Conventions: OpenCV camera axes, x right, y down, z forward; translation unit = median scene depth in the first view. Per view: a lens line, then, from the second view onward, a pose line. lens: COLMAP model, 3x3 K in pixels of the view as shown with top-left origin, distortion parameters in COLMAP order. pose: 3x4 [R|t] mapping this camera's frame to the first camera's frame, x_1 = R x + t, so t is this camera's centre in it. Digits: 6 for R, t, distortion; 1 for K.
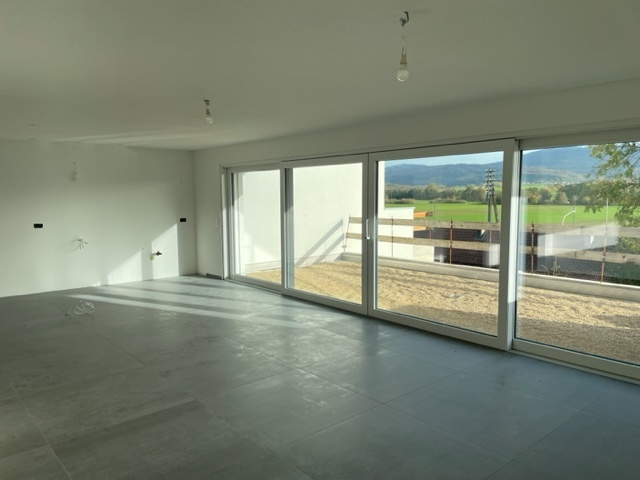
lens RADIAL K [[482.9, 0, 316.7], [0, 482.9, 243.0], [0, 0, 1]] dist [0.092090, -0.109715]
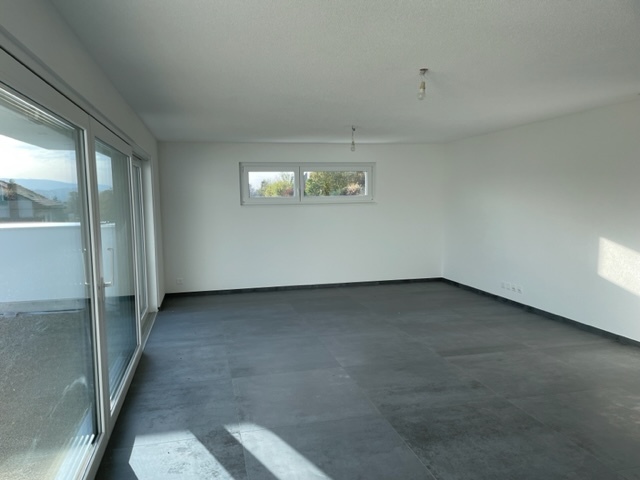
lens RADIAL K [[482.9, 0, 316.7], [0, 482.9, 243.0], [0, 0, 1]] dist [0.092090, -0.109715]
pose [[-0.887715, -0.026329, 0.459640, -0.536544], [0.063534, 0.981805, 0.178945, -0.216076], [-0.455988, 0.188055, -0.869891, 2.214644]]
